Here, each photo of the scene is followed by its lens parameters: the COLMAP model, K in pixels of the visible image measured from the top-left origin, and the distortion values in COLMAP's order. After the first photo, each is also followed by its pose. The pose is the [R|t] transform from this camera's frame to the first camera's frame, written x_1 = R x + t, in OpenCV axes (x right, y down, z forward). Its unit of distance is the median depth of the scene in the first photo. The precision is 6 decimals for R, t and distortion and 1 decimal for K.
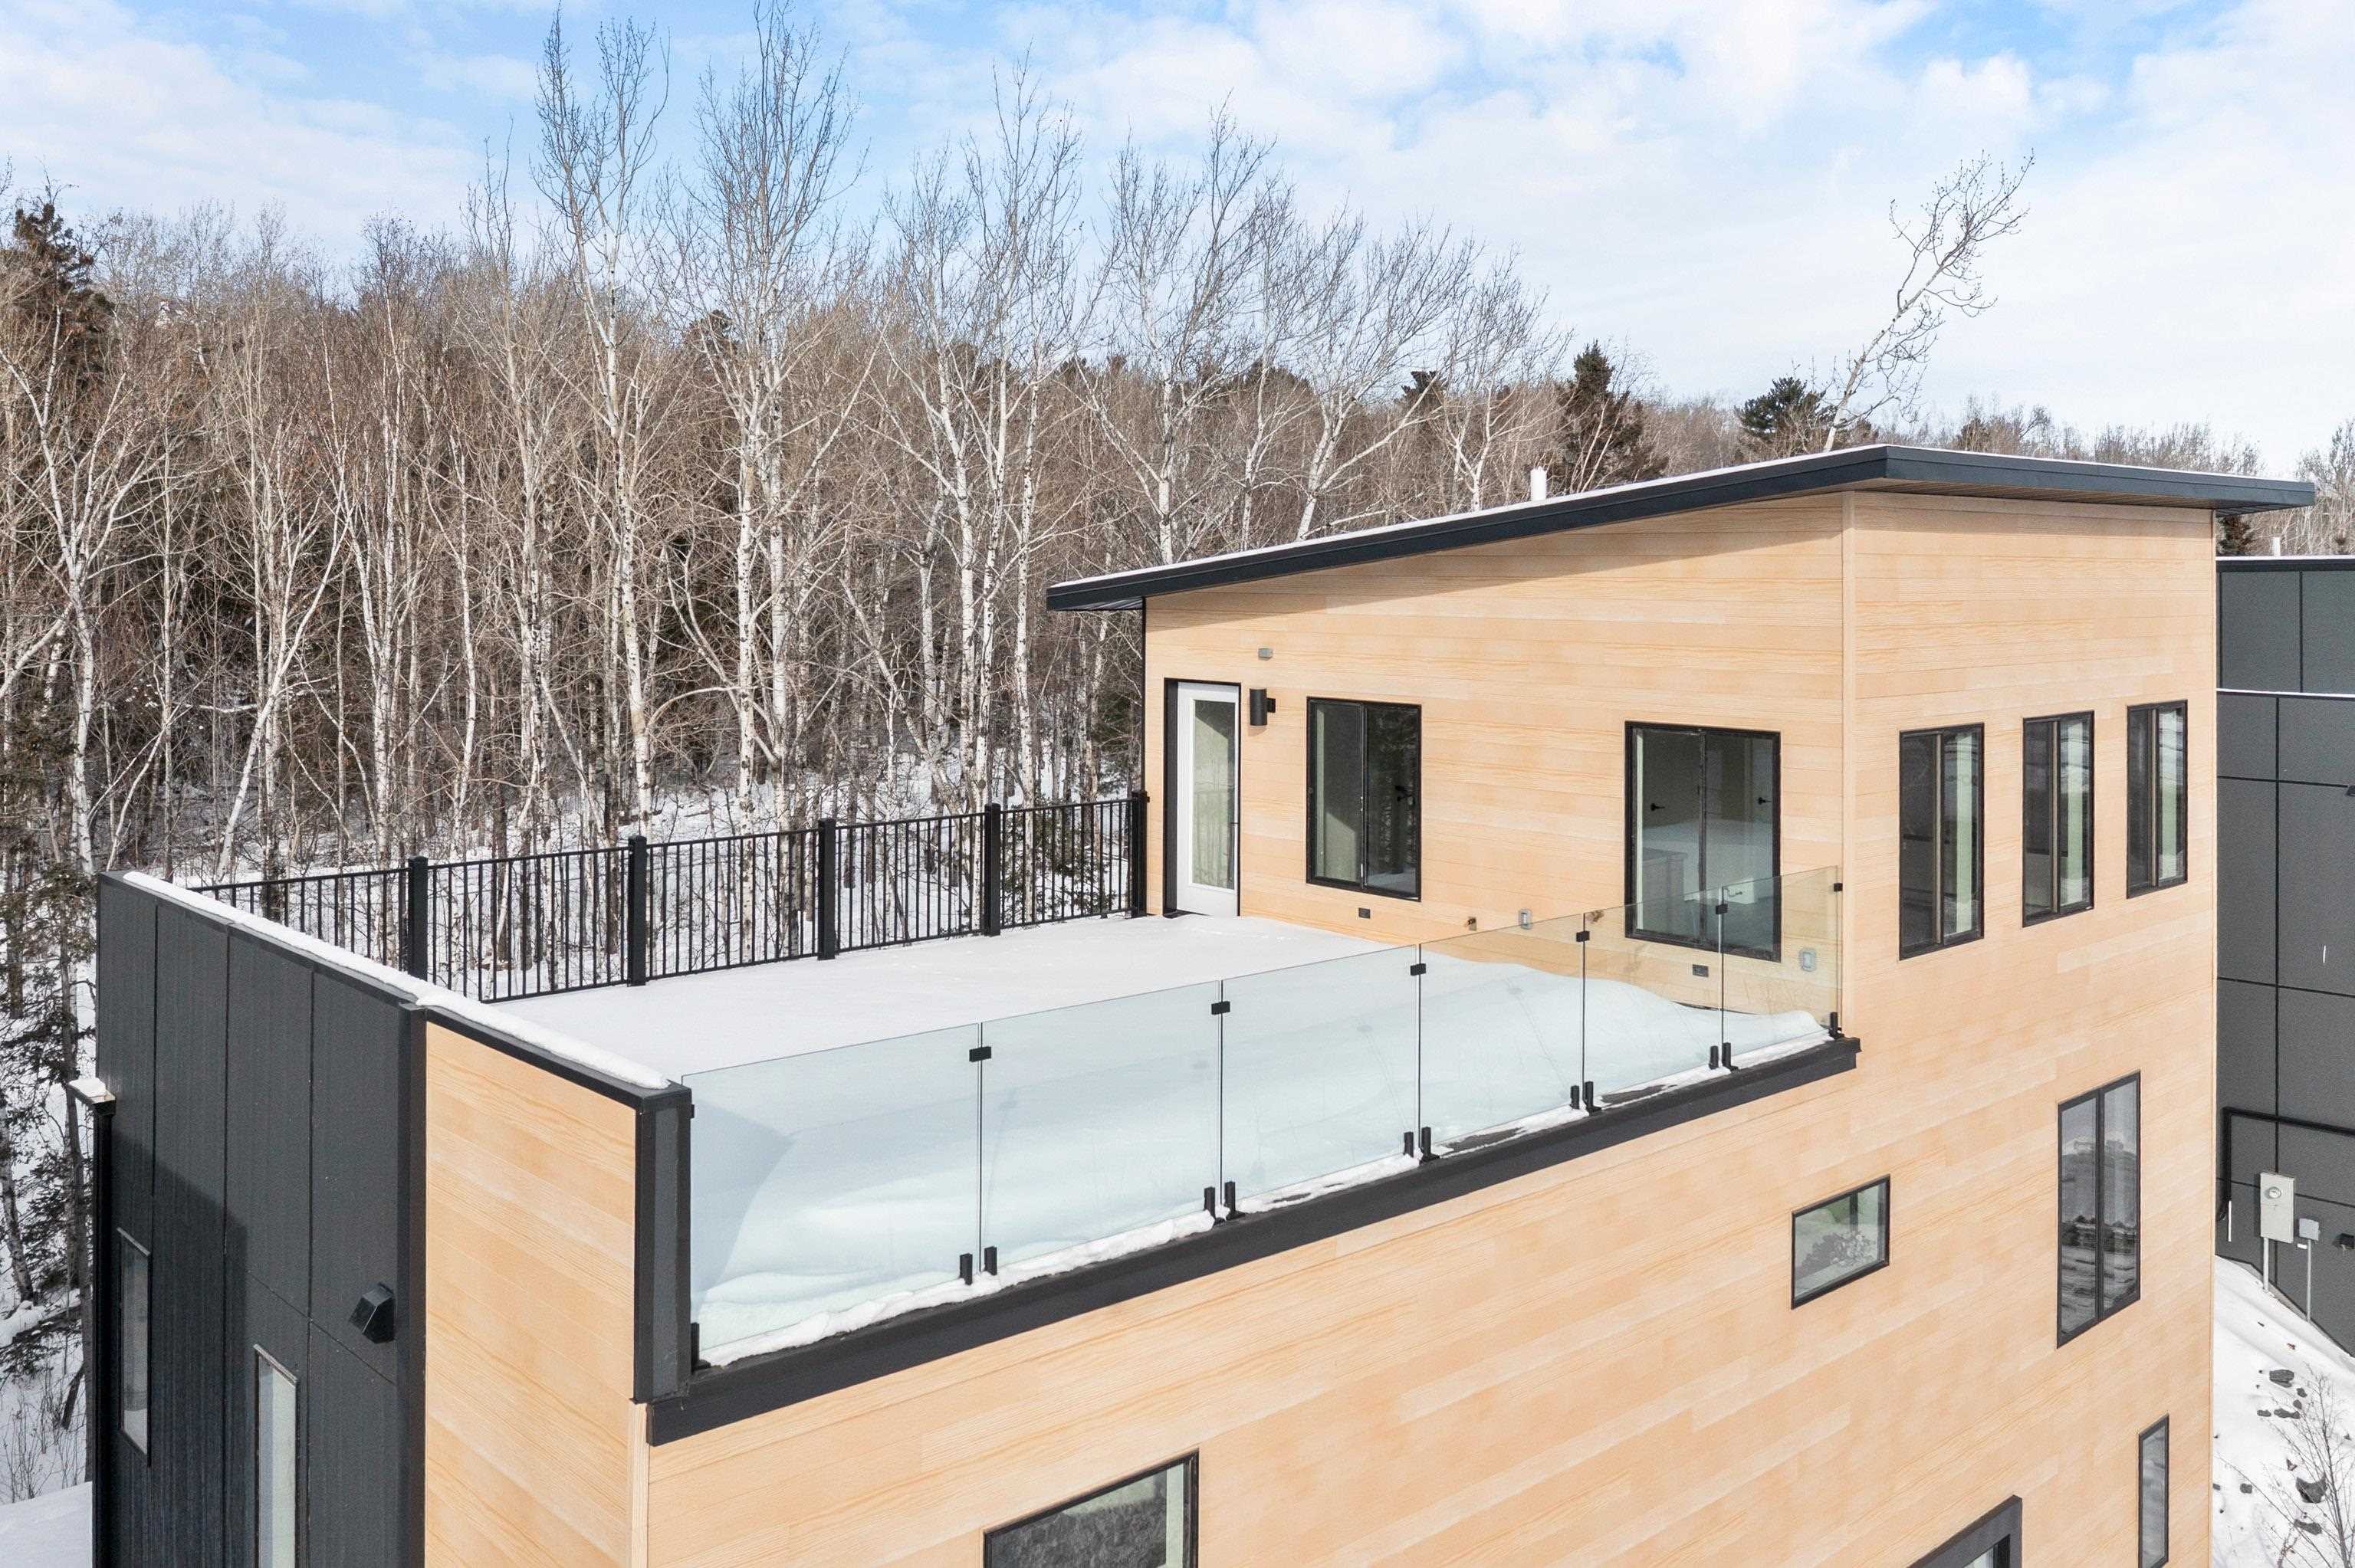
lens RADIAL K [[1996.6, 0, 1119.2], [0, 1996.6, 541.5], [0, 0, 1]] dist [-0.019604, 0.006322]
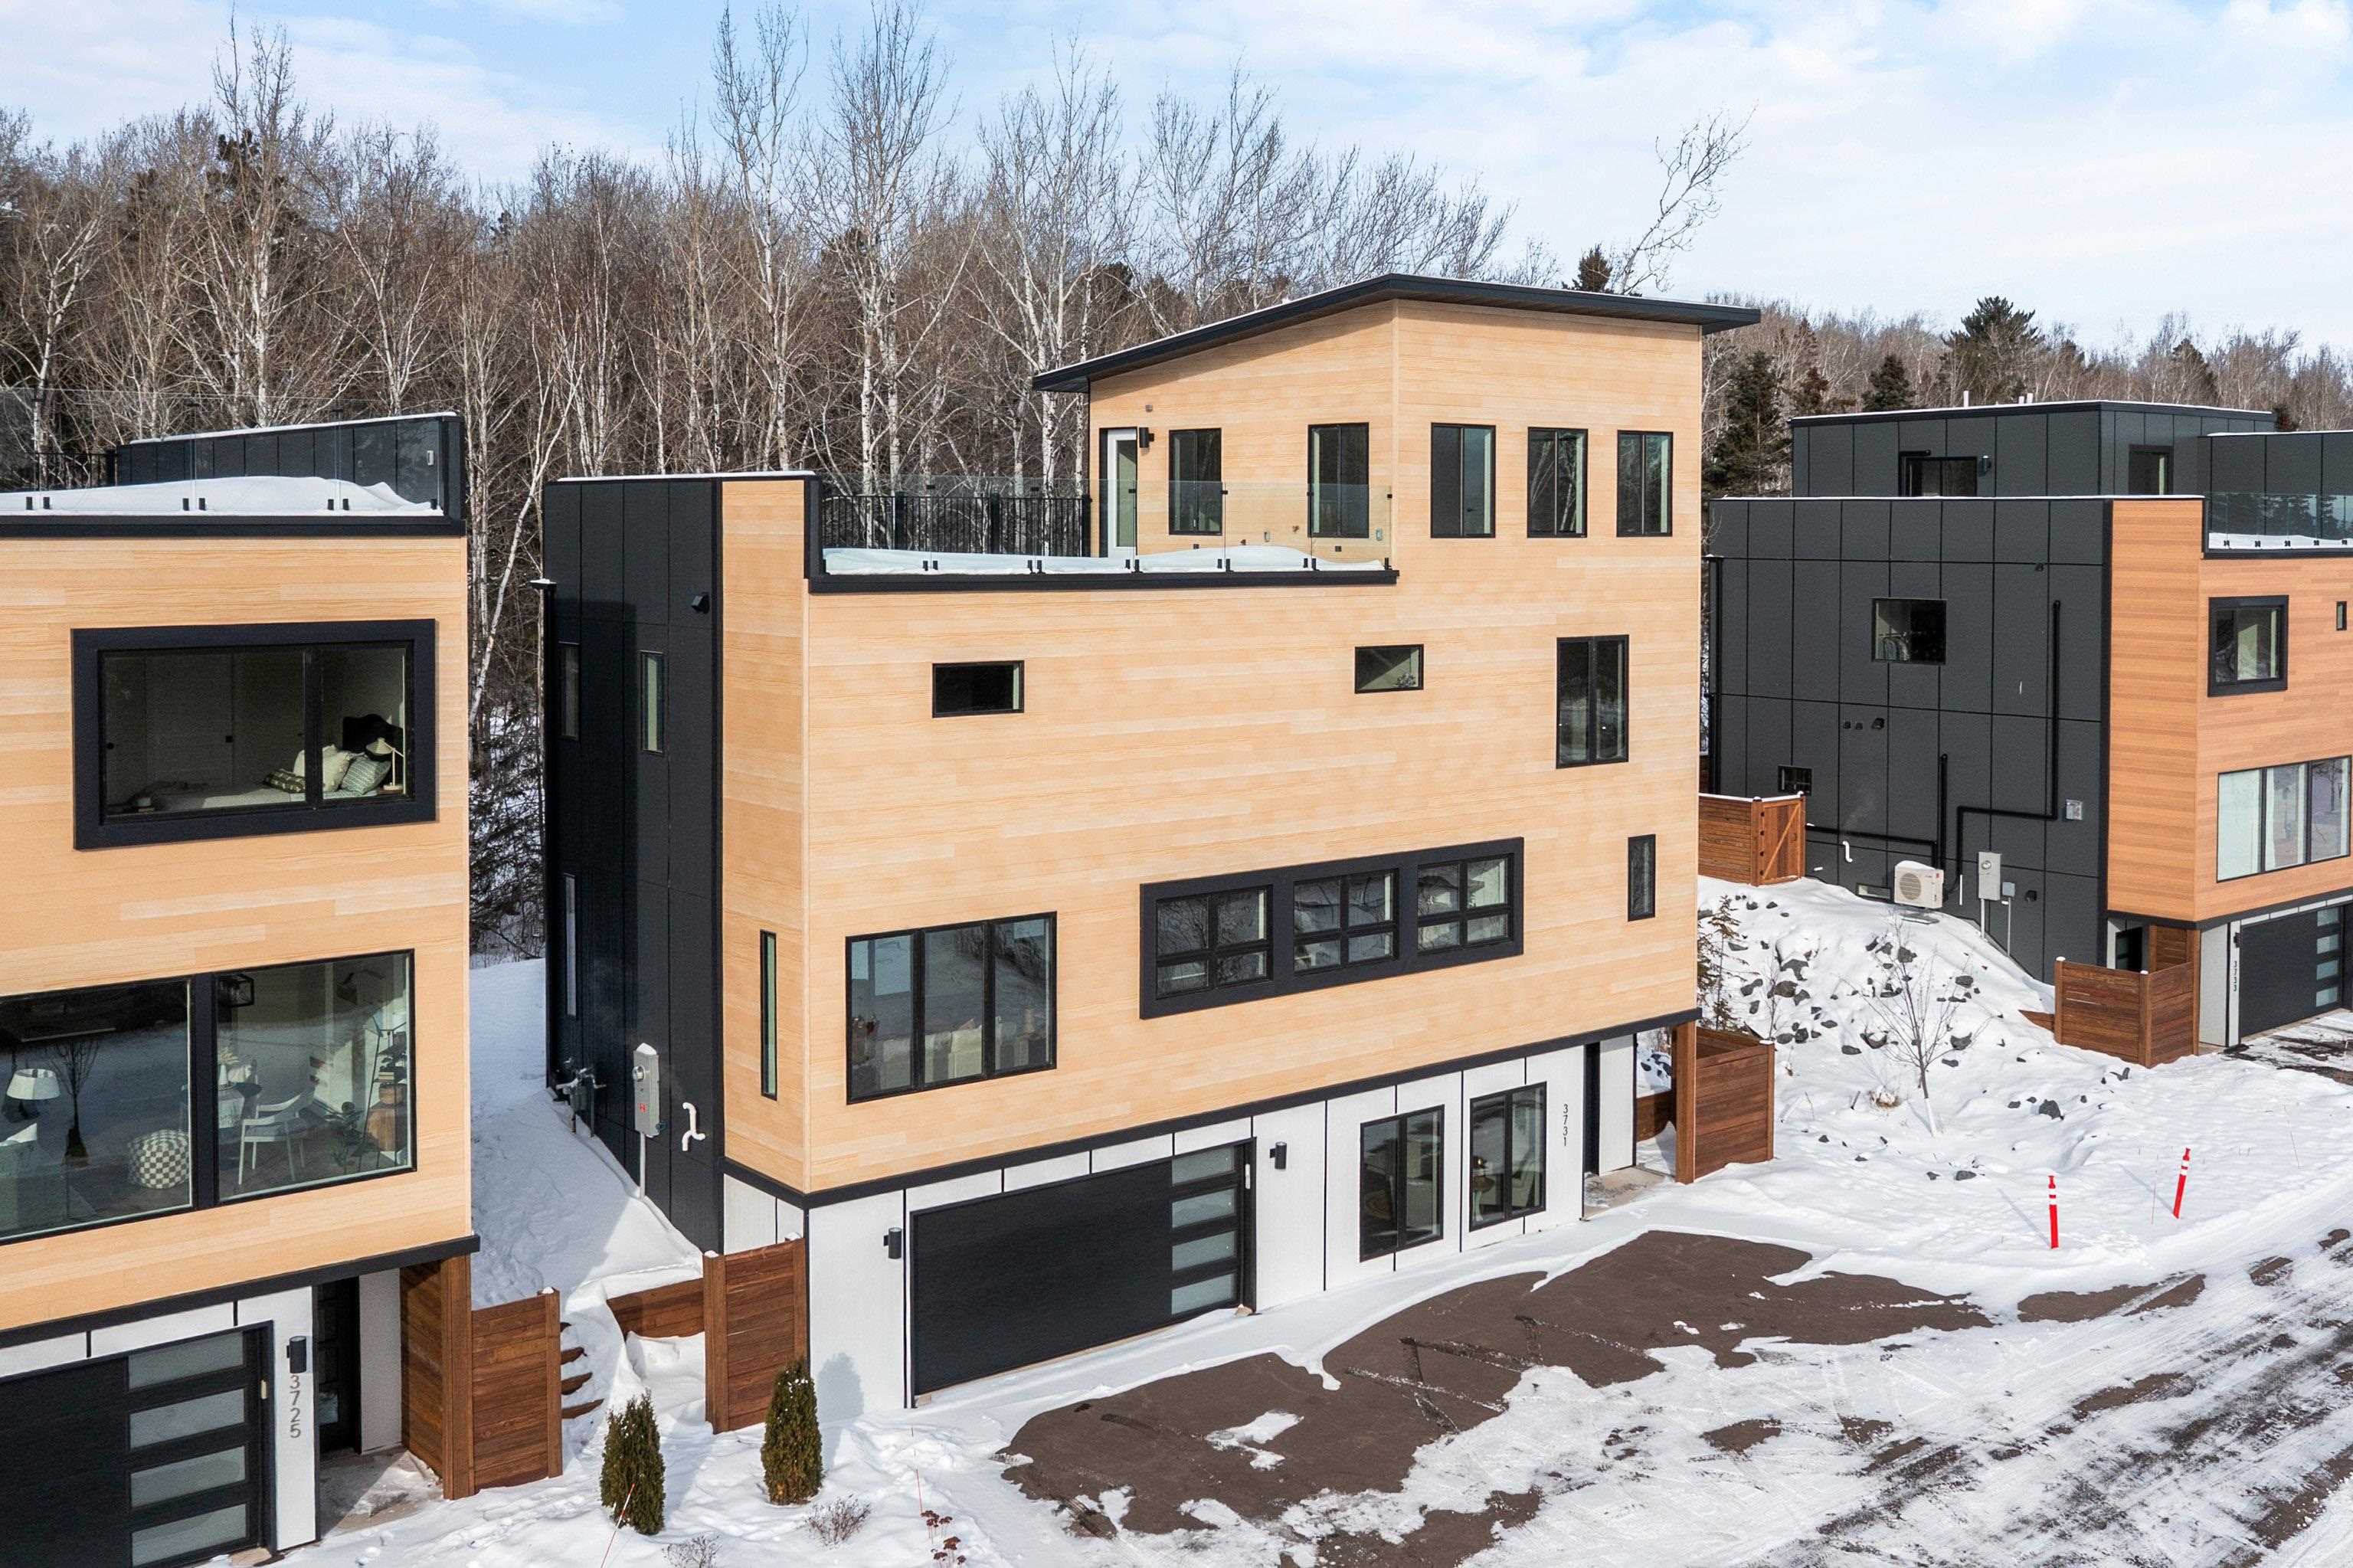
lens RADIAL K [[2275.6, 0, 1260.7], [0, 2275.6, 586.2], [0, 0, 1]] dist [-0.022376, 0.000000]
pose [[0.999668, -0.000751, -0.025745, 0.137797], [0.001782, 0.999197, 0.040038, 0.082023], [0.025694, -0.040070, 0.998866, -0.623560]]
